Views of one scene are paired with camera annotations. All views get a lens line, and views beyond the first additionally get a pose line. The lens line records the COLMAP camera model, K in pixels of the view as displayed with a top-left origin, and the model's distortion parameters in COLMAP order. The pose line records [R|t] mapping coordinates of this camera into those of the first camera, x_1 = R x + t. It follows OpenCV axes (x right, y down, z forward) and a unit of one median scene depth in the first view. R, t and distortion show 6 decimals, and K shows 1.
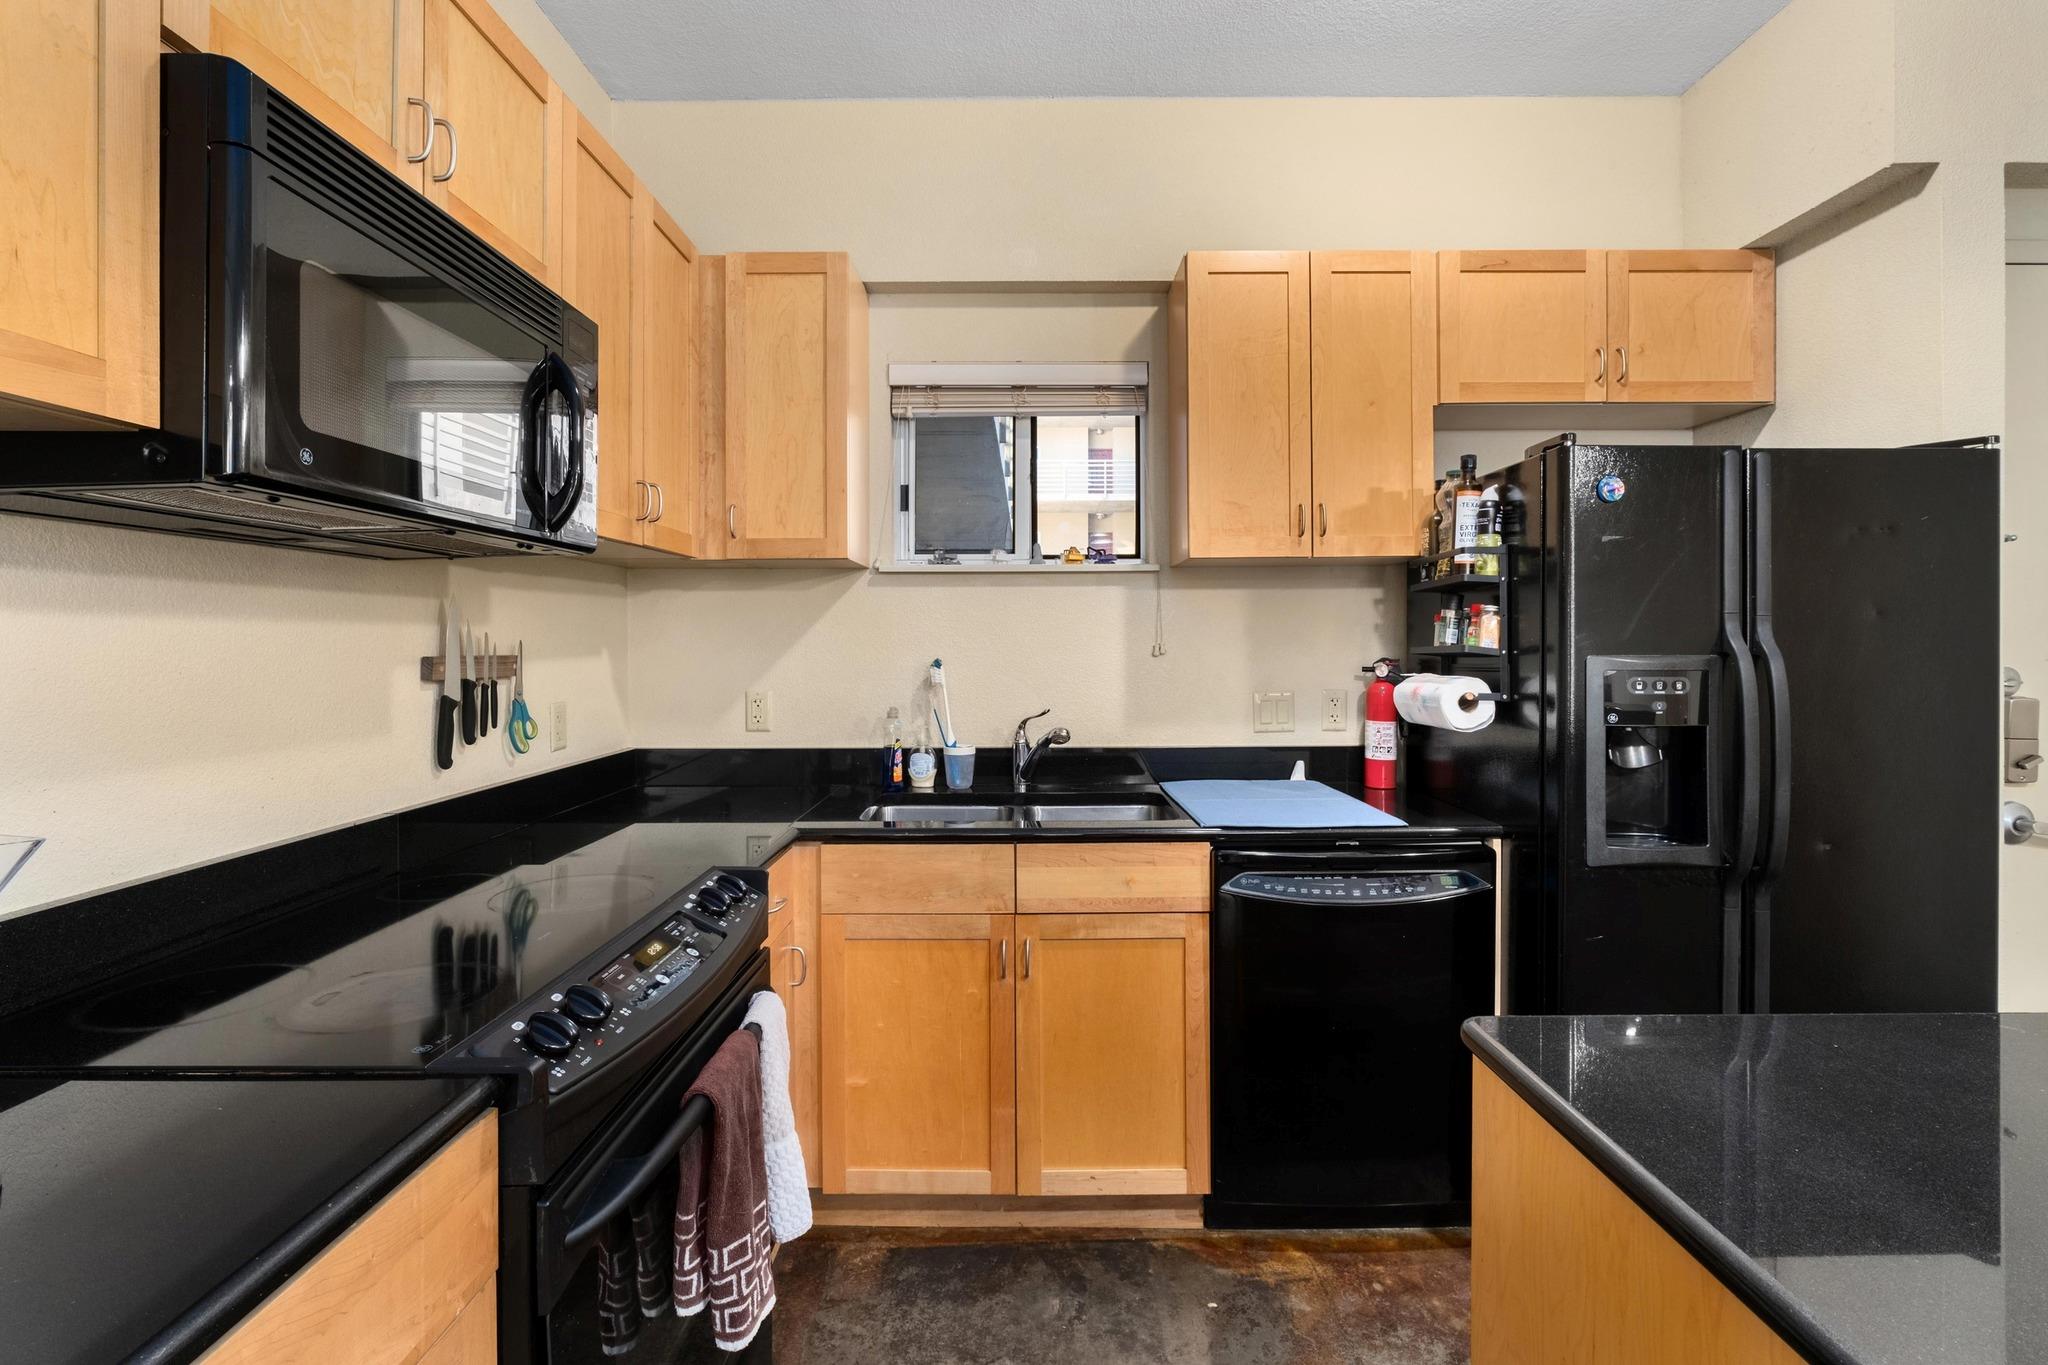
lens RADIAL K [[953.1, 0, 1031.9], [0, 953.1, 642.9], [0, 0, 1]] dist [-0.013793, 0.000594]
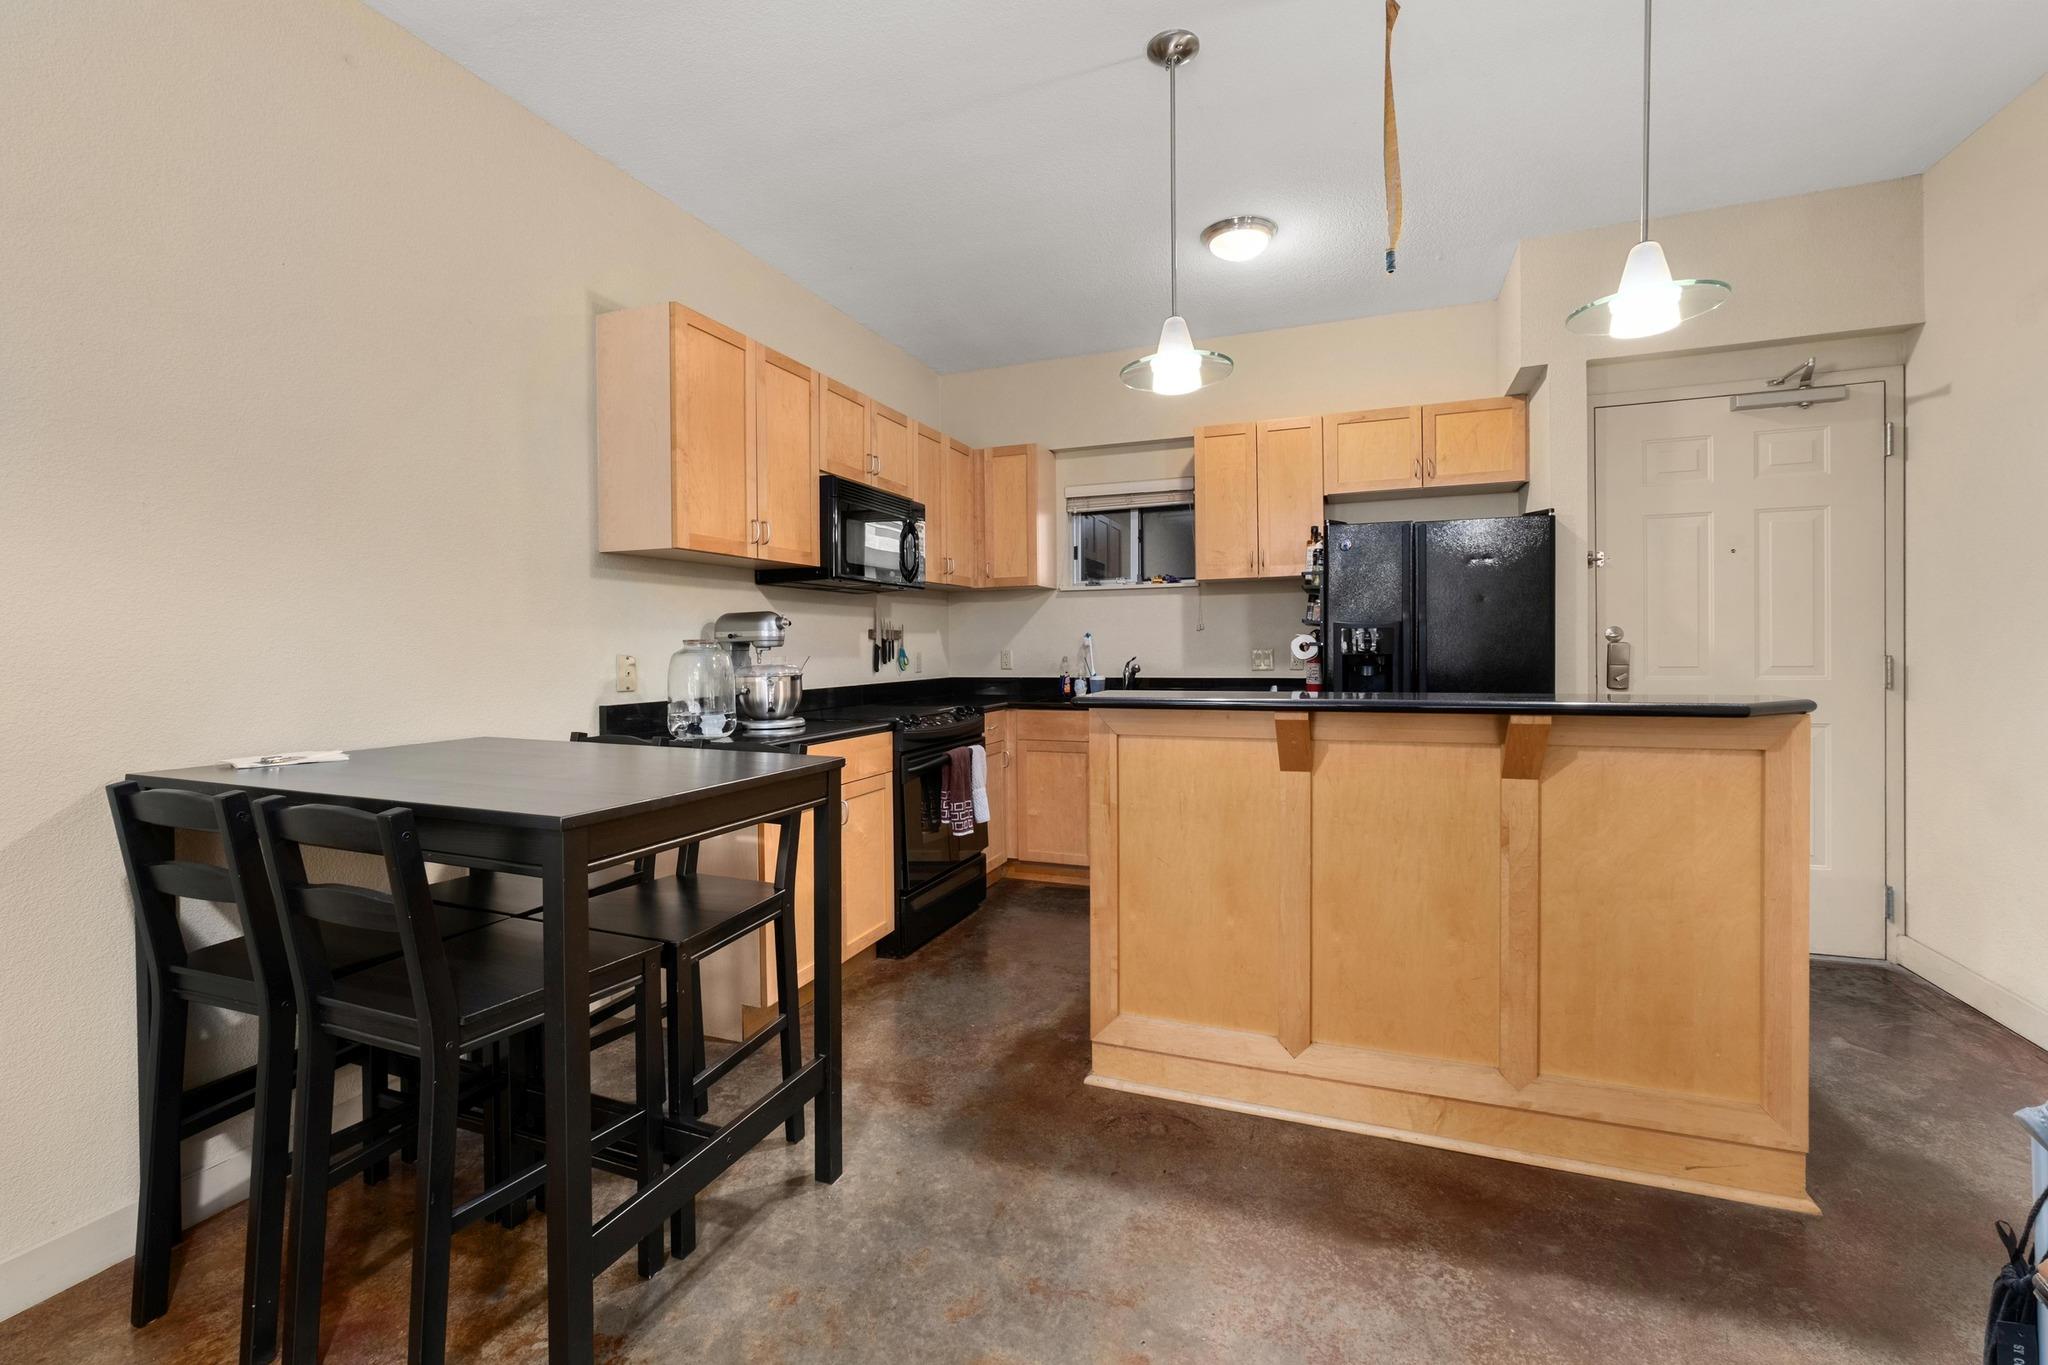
lens RADIAL K [[871.2, 0, 1025.8], [0, 871.2, 651.5], [0, 0, 1]] dist [-0.012721, 0.004983]
pose [[0.933162, -0.004552, -0.359427, 0.559741], [0.006920, 0.999962, 0.005300, 0.057313], [0.359389, -0.007433, 0.933158, -0.972444]]
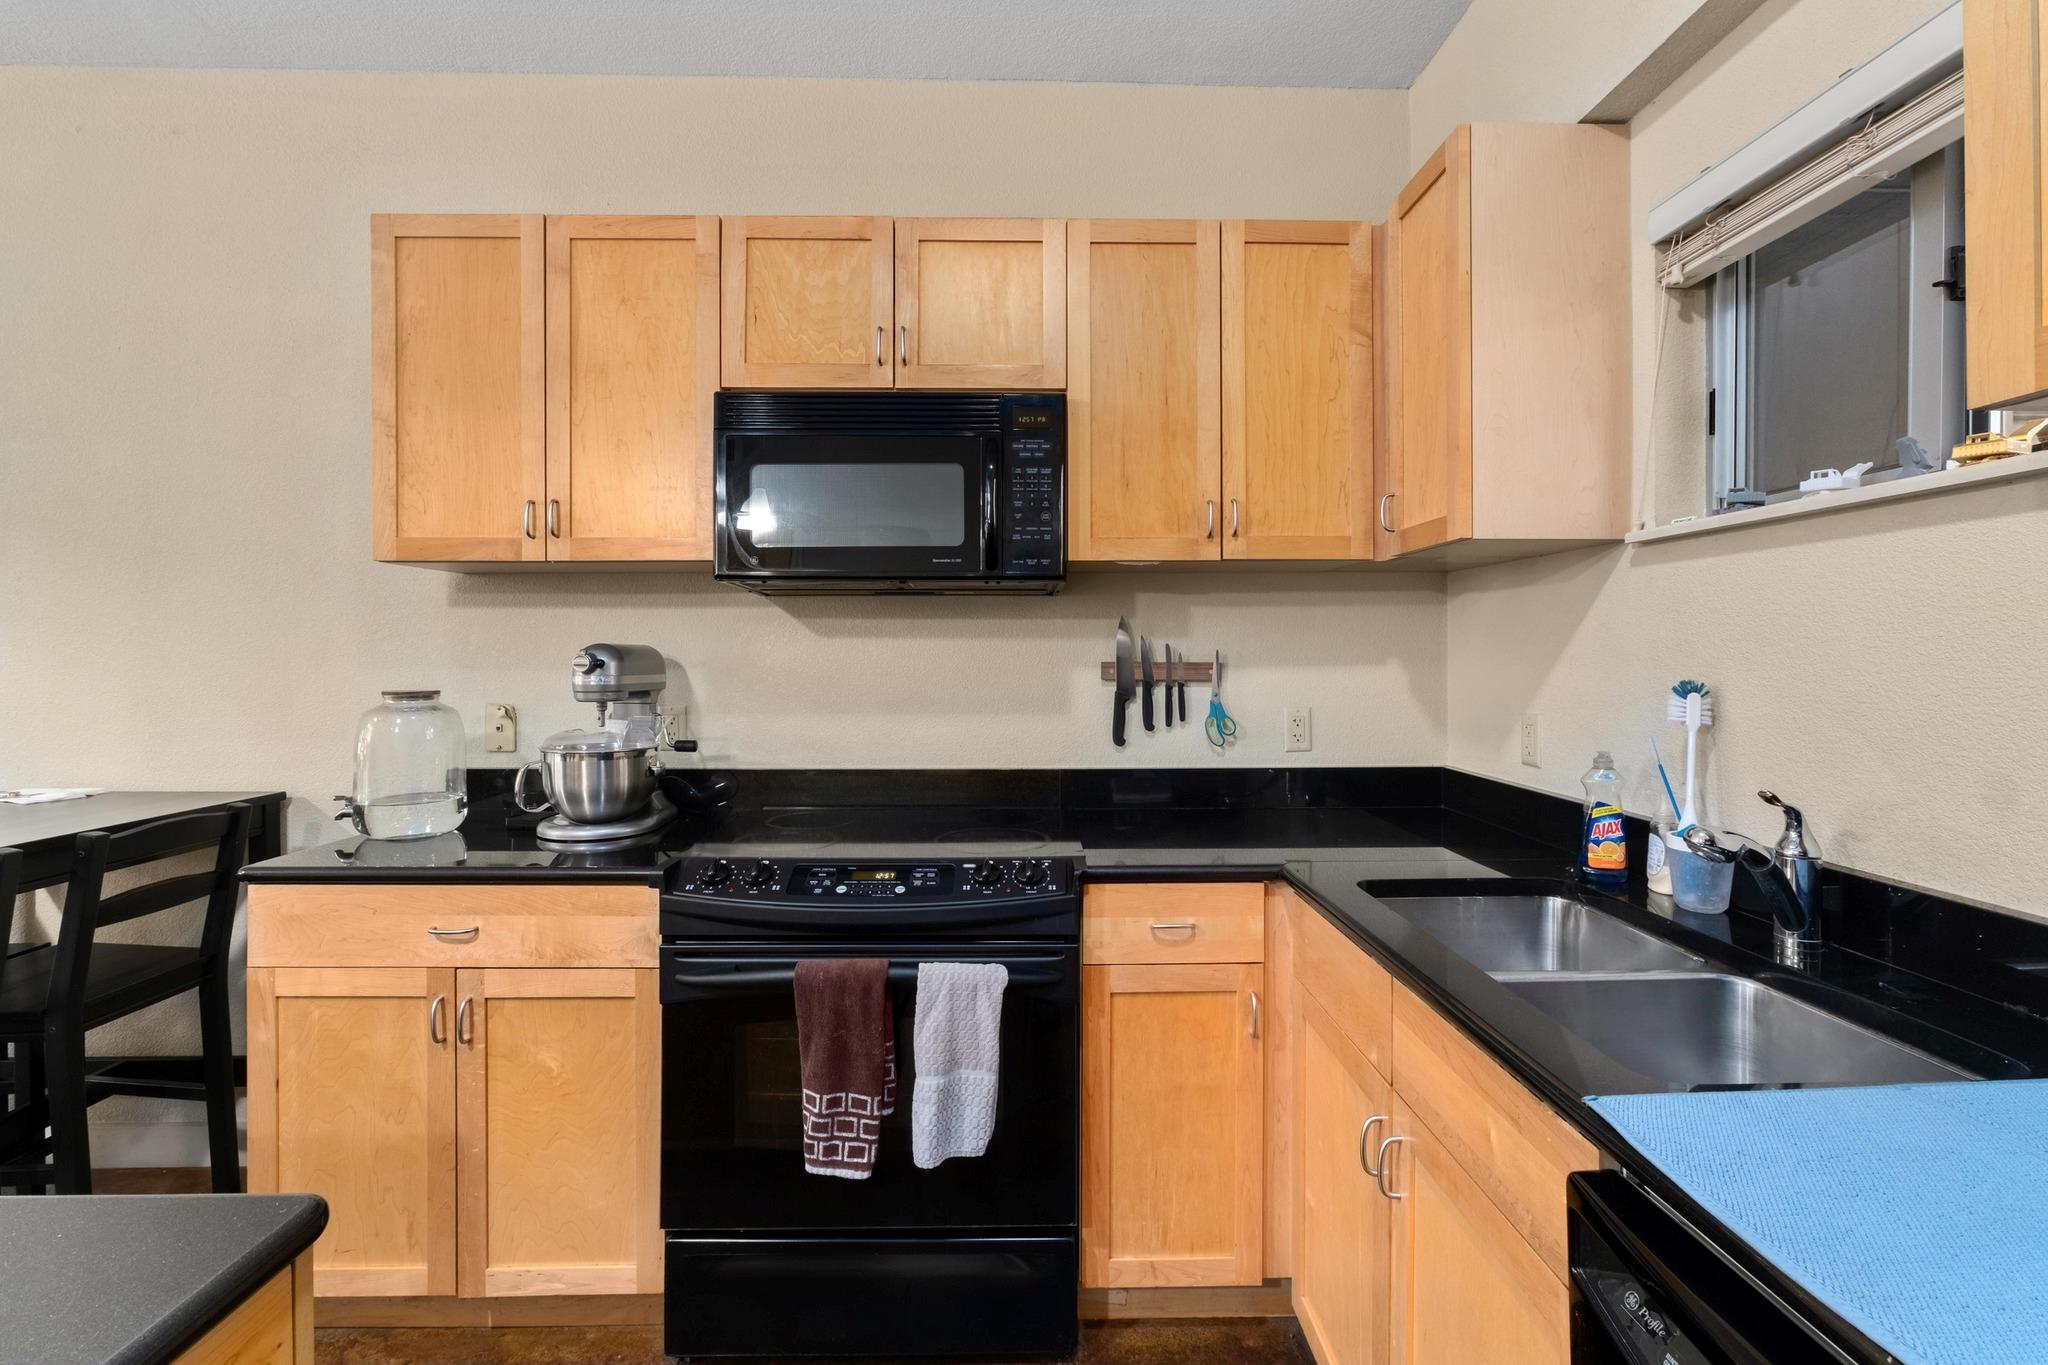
lens RADIAL K [[857.0, 0, 1037.6], [0, 857.0, 658.7], [0, 0, 1]] dist [-0.010928, 0.000628]
pose [[0.024157, 0.006306, -0.999688, 0.525505], [-0.001761, 0.999979, 0.006265, 0.001684], [0.999707, 0.001609, 0.024168, 0.748111]]
